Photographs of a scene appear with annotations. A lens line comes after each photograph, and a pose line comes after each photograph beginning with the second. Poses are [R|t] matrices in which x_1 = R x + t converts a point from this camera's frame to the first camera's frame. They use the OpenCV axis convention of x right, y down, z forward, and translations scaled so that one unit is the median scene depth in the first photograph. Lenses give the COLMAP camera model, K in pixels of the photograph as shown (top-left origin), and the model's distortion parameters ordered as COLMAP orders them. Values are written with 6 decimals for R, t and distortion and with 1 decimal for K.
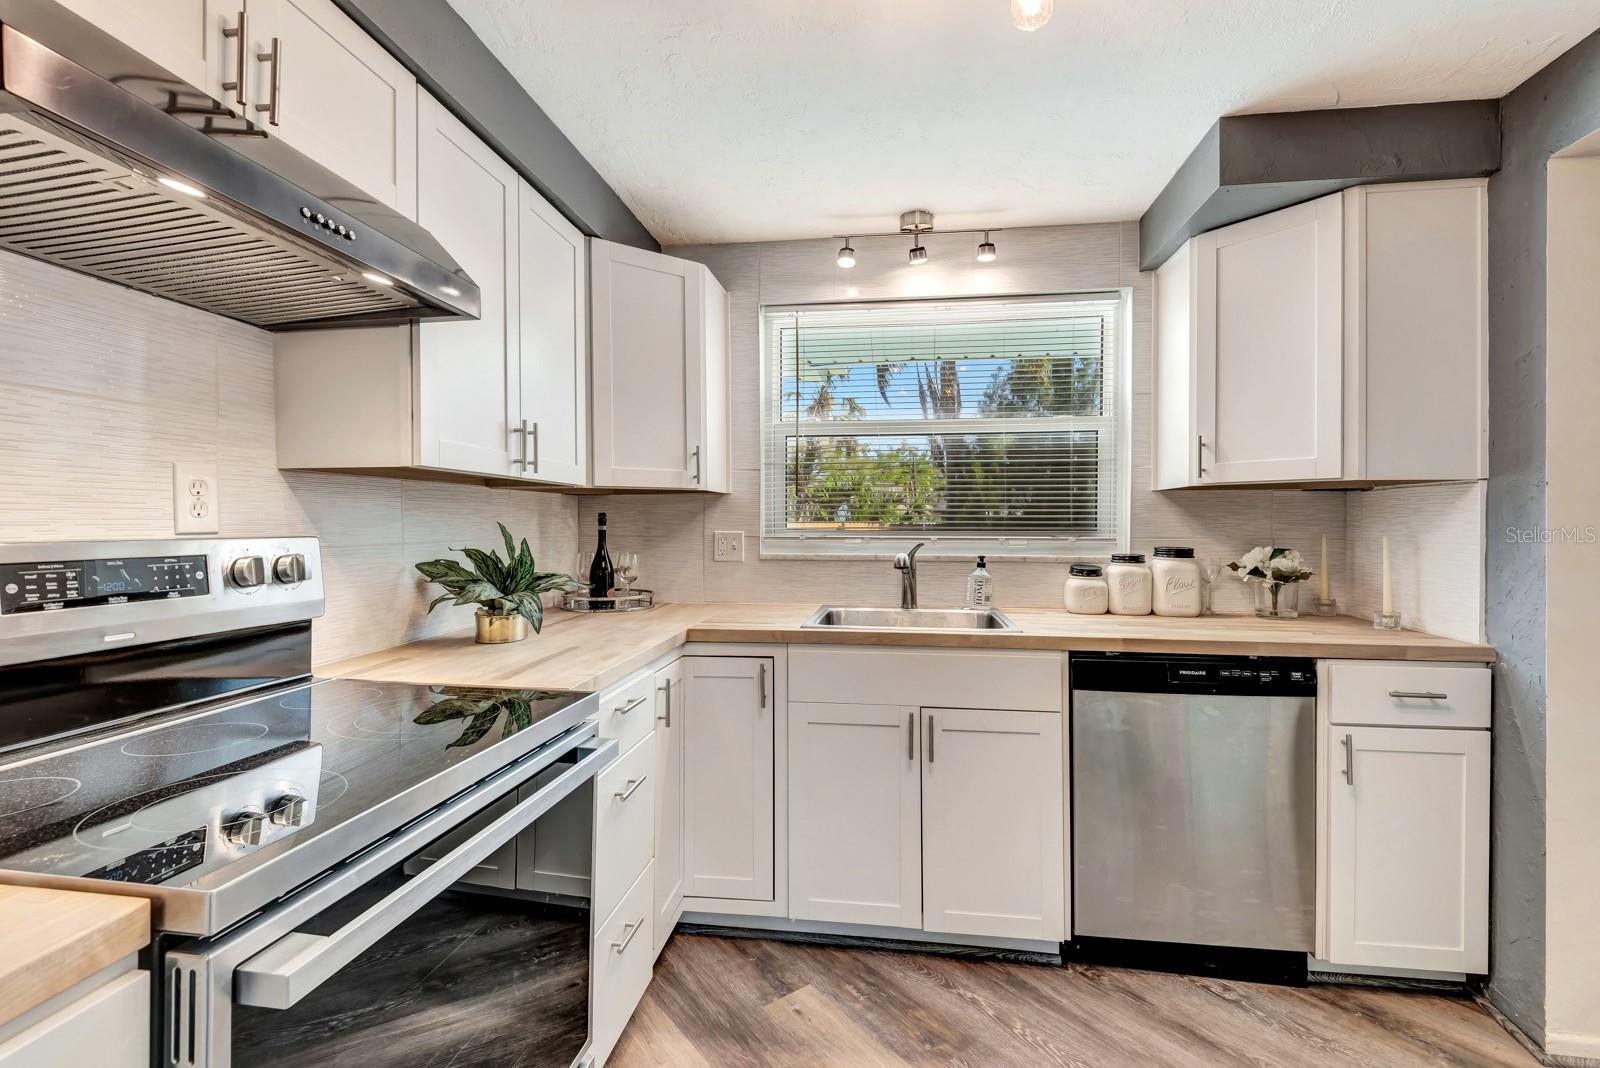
lens RADIAL K [[726.6, 0, 802.7], [0, 726.6, 521.9], [0, 0, 1]] dist [0.027770, -0.021177]
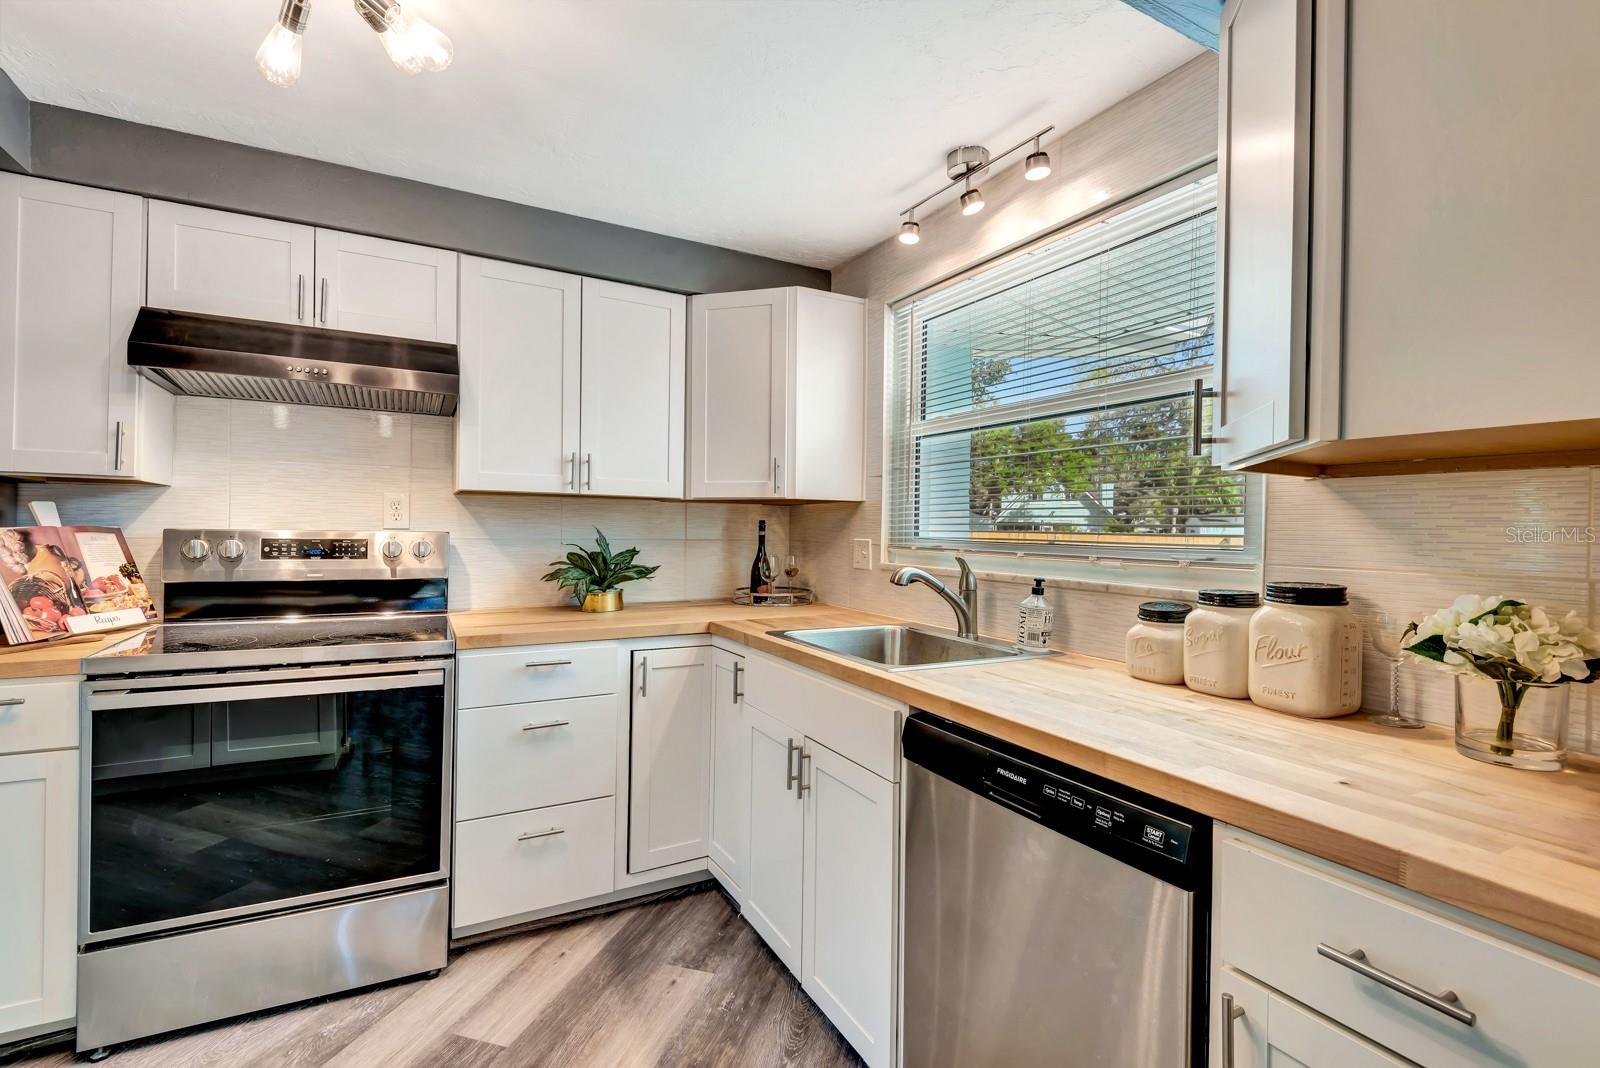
lens RADIAL K [[724.0, 0, 798.2], [0, 724.0, 532.8], [0, 0, 1]] dist [0.036676, -0.020430]
pose [[0.590425, 0.014108, -0.806969, 0.911616], [-0.014333, 0.999873, 0.006993, -0.001702], [0.806965, 0.007438, 0.590552, 0.481333]]
